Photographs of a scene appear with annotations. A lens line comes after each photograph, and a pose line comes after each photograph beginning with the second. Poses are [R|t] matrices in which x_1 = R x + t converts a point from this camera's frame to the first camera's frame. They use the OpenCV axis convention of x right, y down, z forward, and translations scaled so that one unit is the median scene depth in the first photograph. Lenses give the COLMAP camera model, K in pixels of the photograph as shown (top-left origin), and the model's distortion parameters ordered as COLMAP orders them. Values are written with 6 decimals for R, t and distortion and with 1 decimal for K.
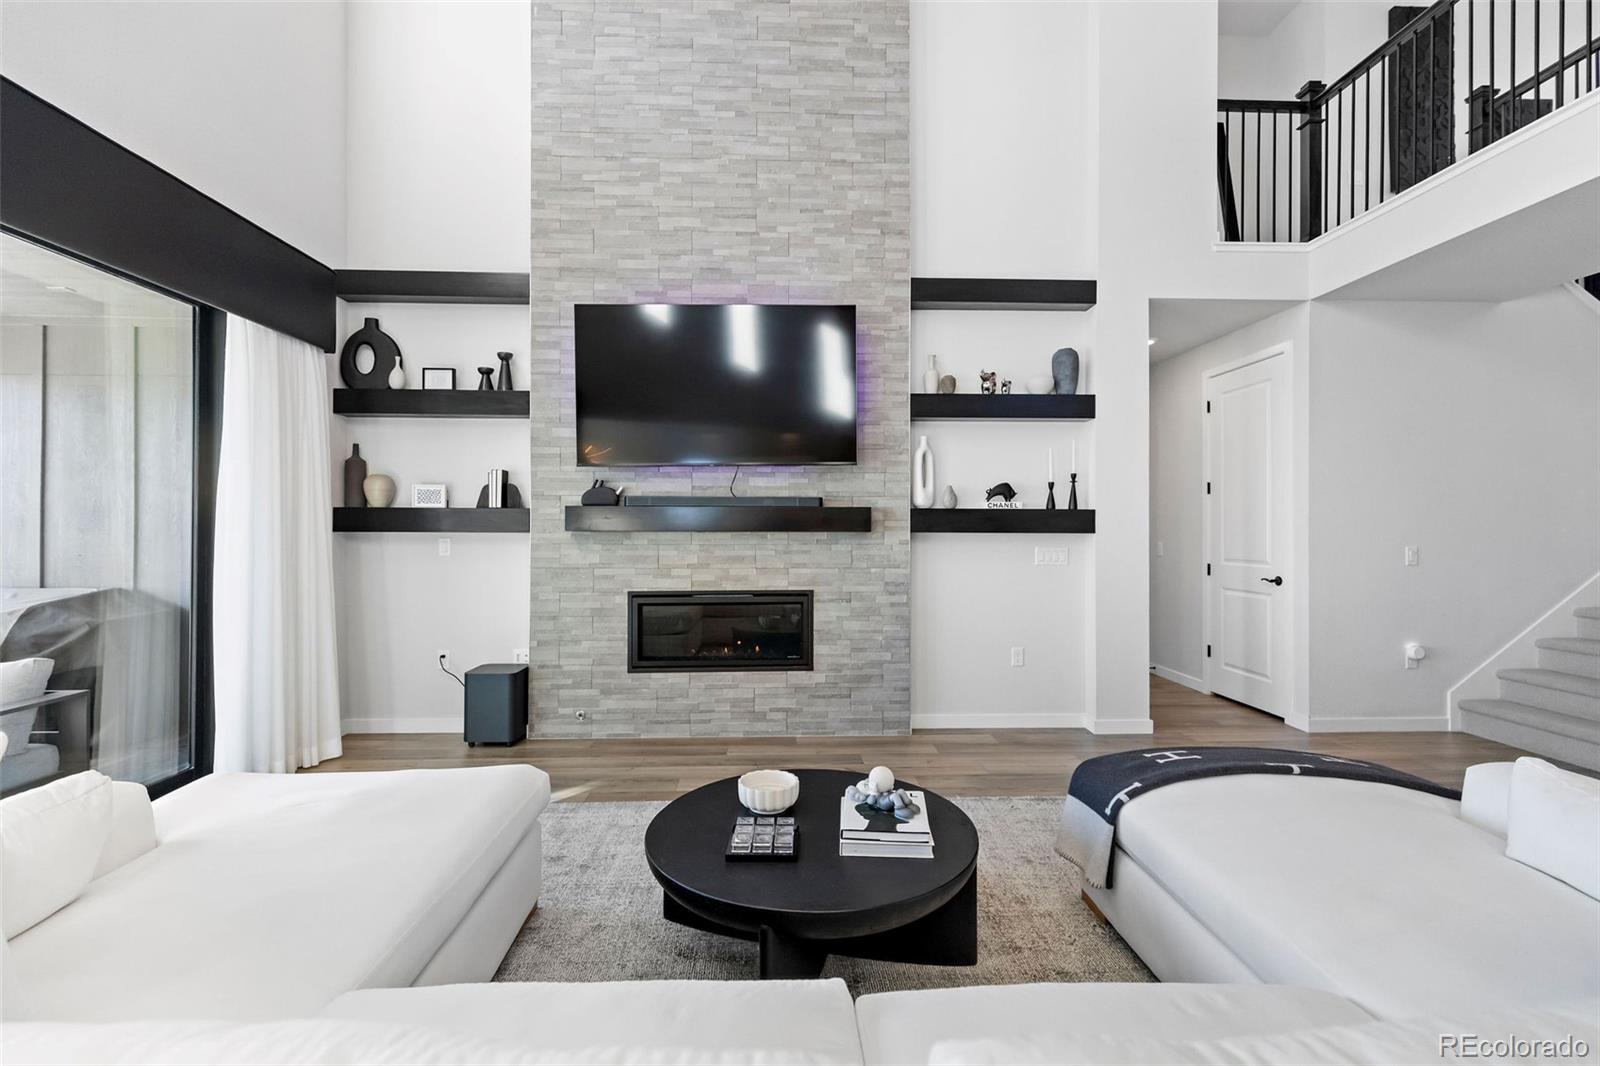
lens RADIAL K [[718.3, 0, 797.7], [0, 718.3, 518.0], [0, 0, 1]] dist [0.007863, 0.000052]
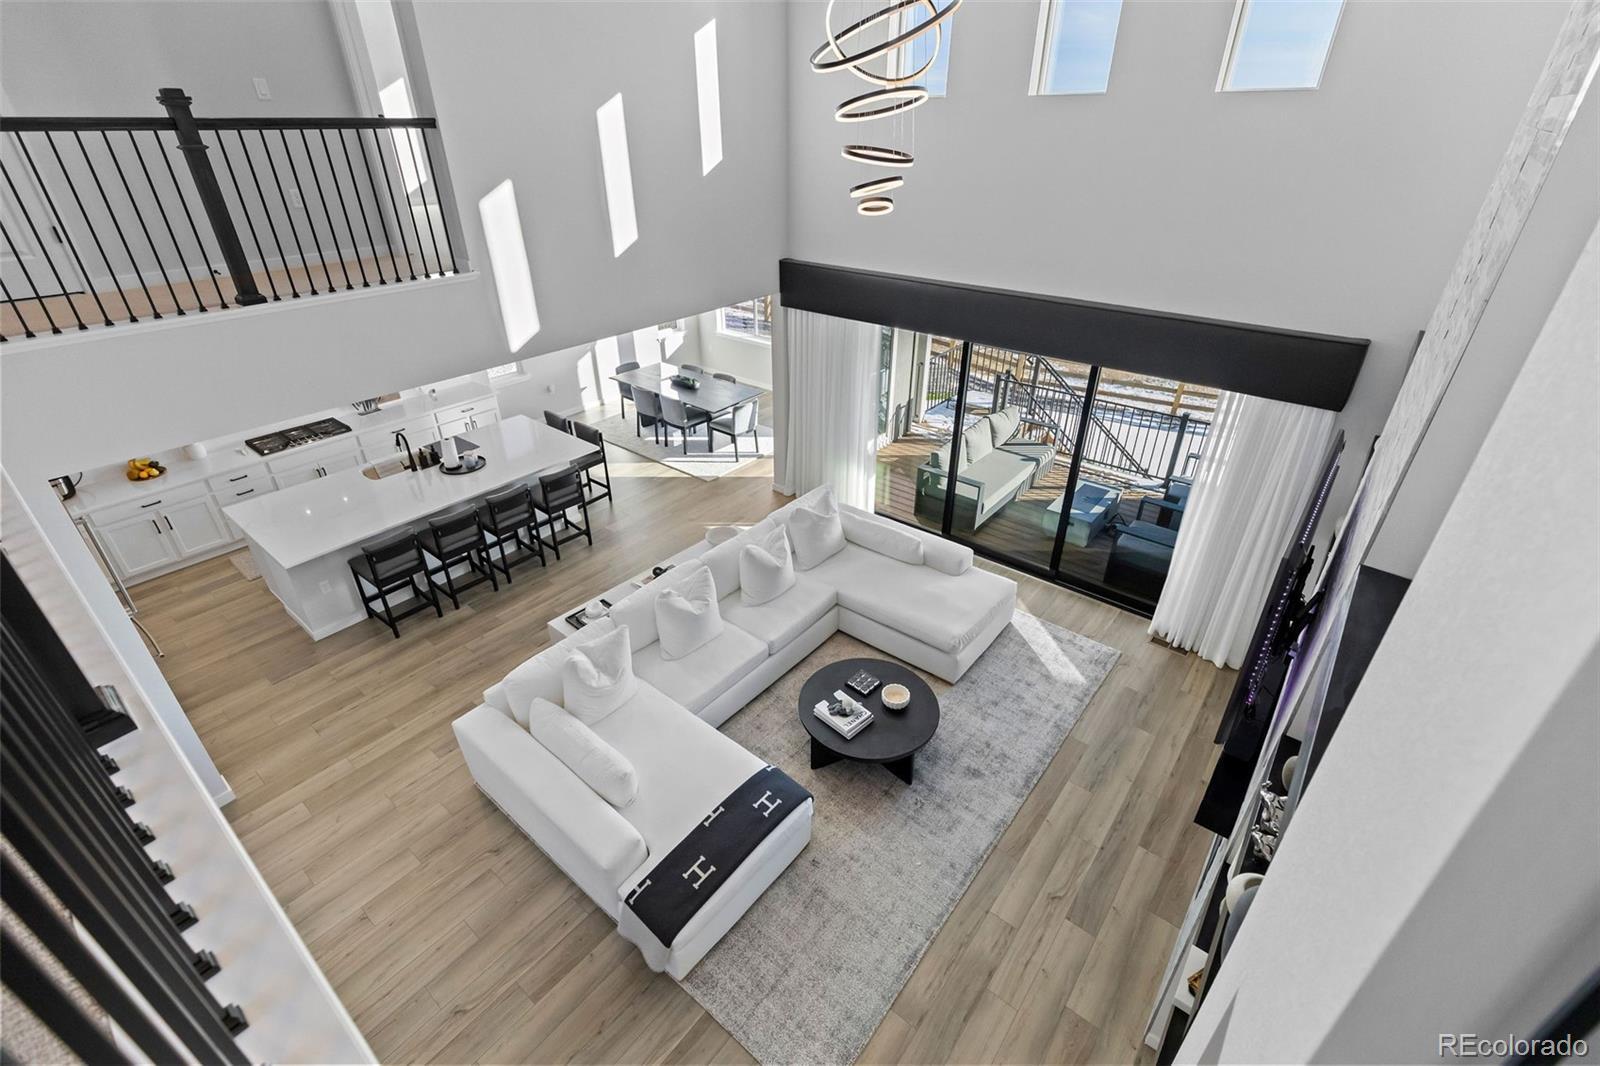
lens RADIAL K [[713.1, 0, 799.3], [0, 713.1, 525.3], [0, 0, 1]] dist [0.006659, 0.000175]
pose [[-0.661667, 0.375221, -0.649158, 0.724882], [0.005923, 0.868366, 0.495889, -0.609762], [0.749774, 0.324268, -0.576792, 0.994082]]
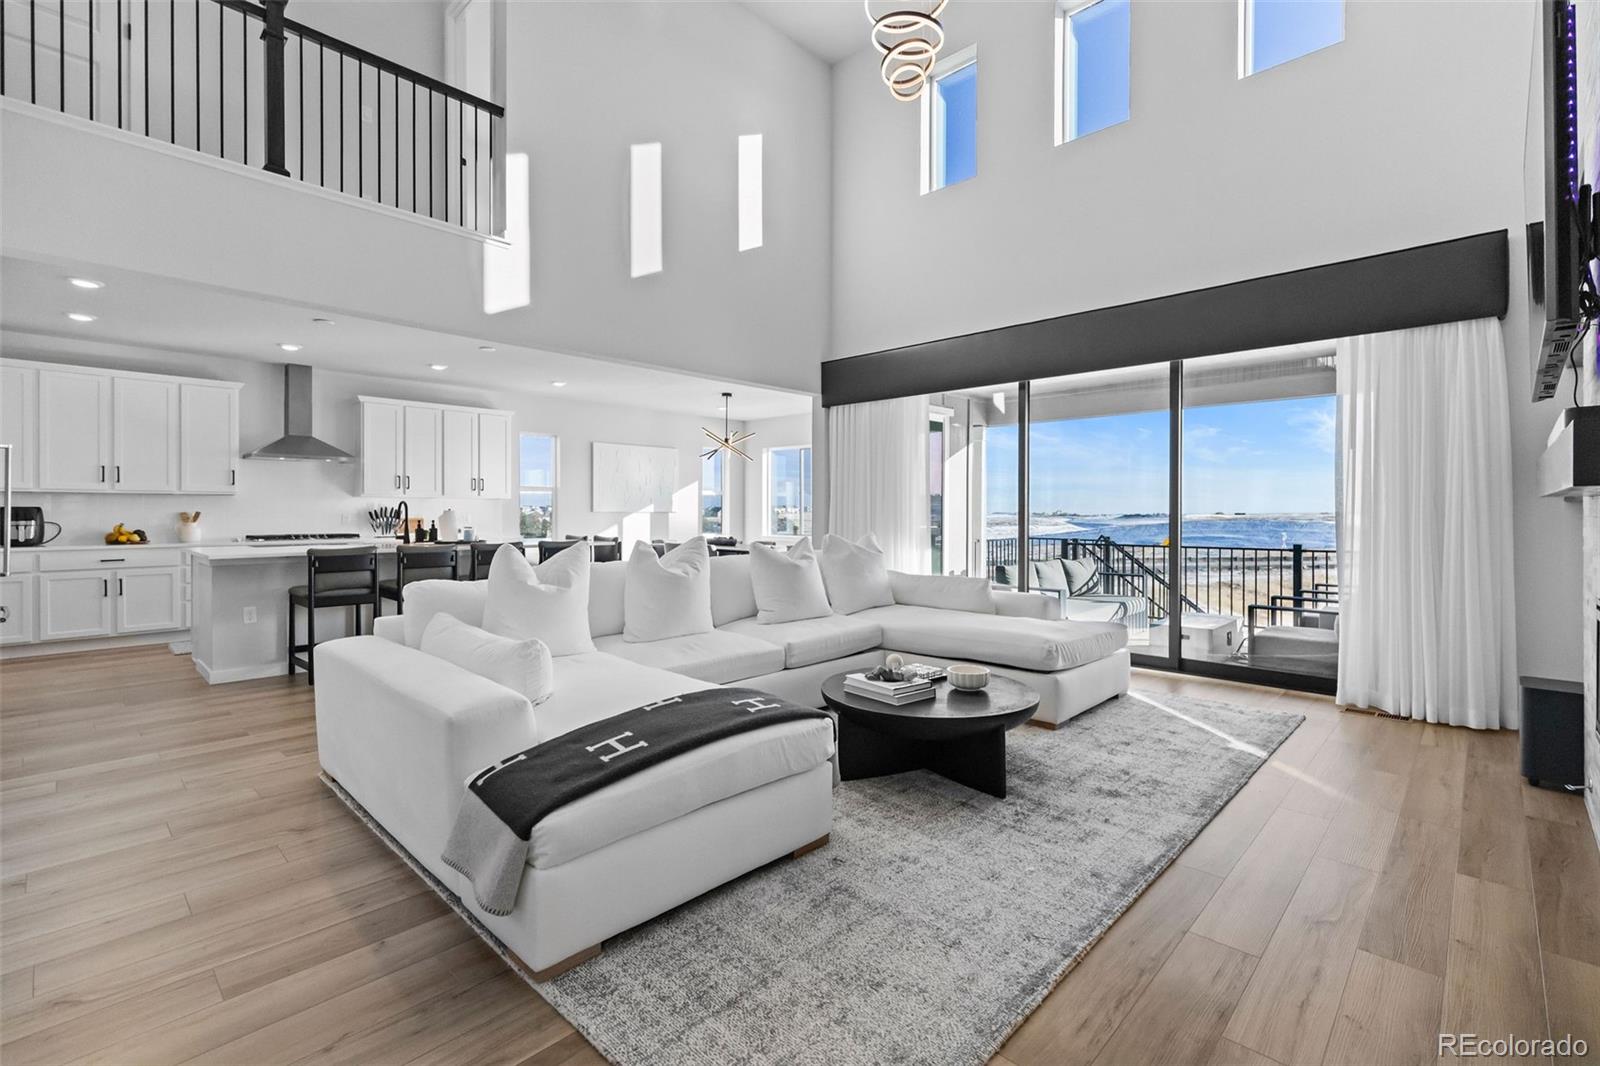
lens RADIAL K [[718.3, 0, 797.7], [0, 718.3, 518.0], [0, 0, 1]] dist [0.007863, 0.000052]
pose [[-0.720701, 0.002699, -0.693240, 0.643586], [0.002519, 0.999996, 0.001275, 0.032178], [0.693241, -0.000827, -0.720705, 0.965046]]
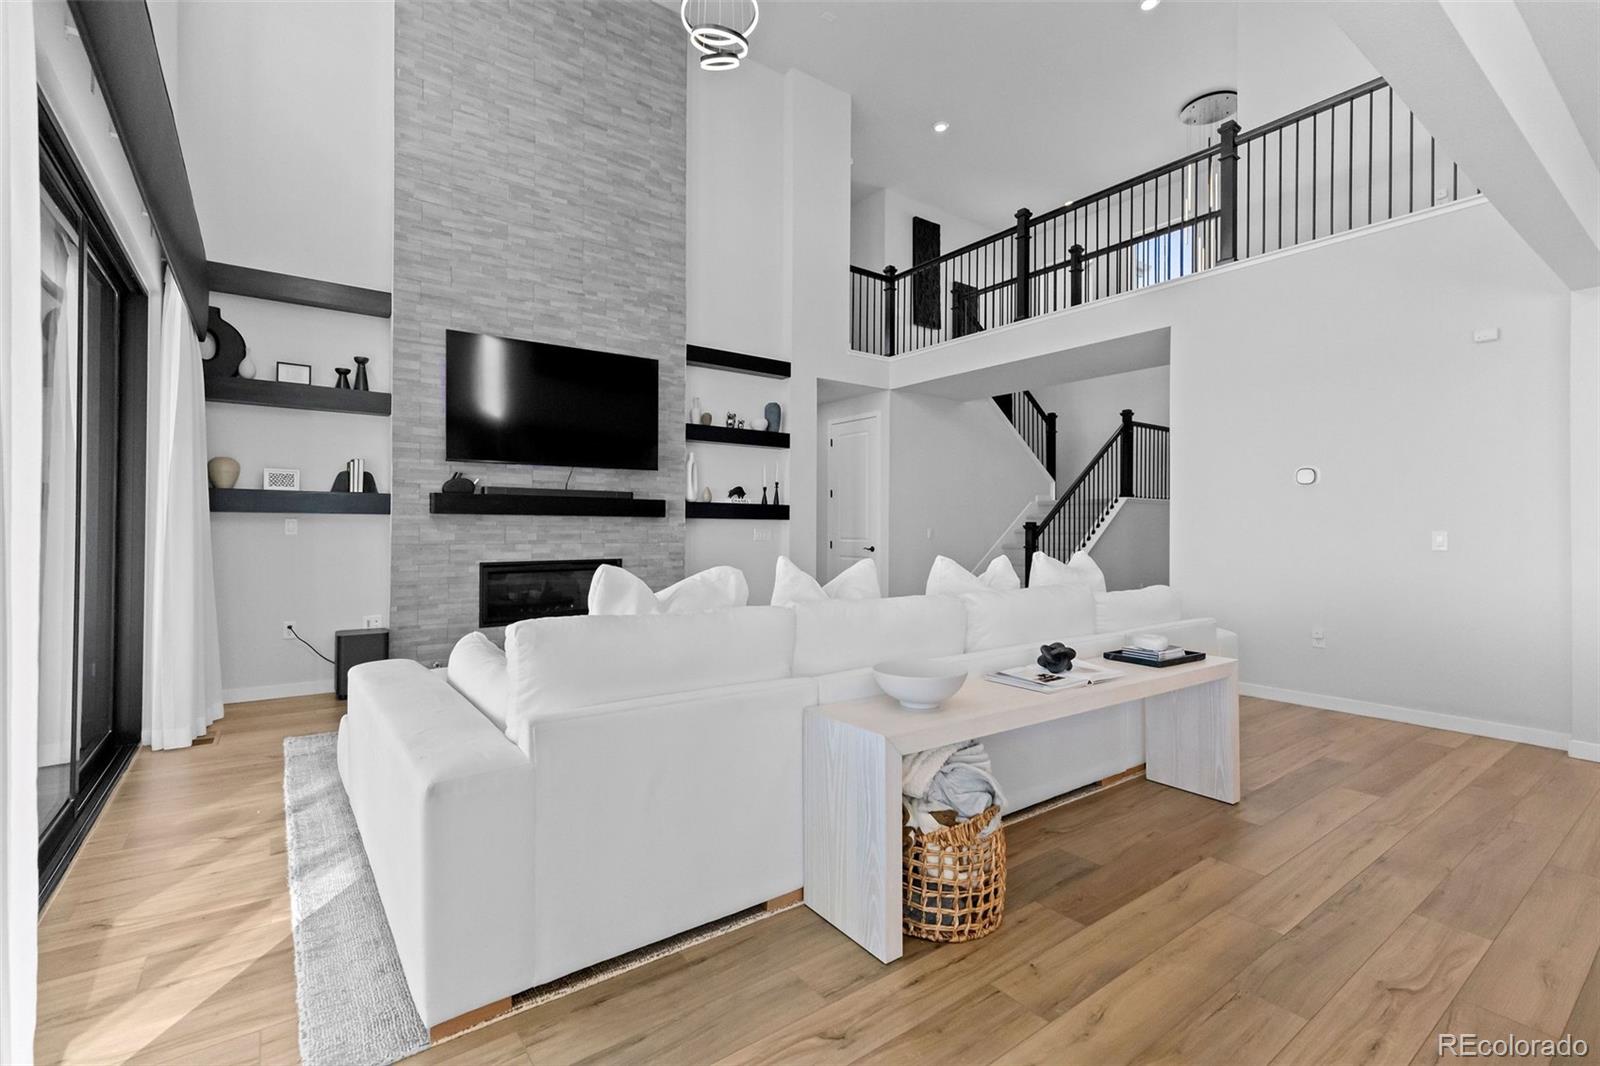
lens RADIAL K [[718.3, 0, 797.7], [0, 718.3, 518.0], [0, 0, 1]] dist [0.007863, 0.000052]
pose [[0.827654, 0.010950, 0.561132, -0.475439], [-0.008978, 0.999940, -0.006271, 0.027118], [-0.561167, 0.000153, 0.827703, -0.340696]]
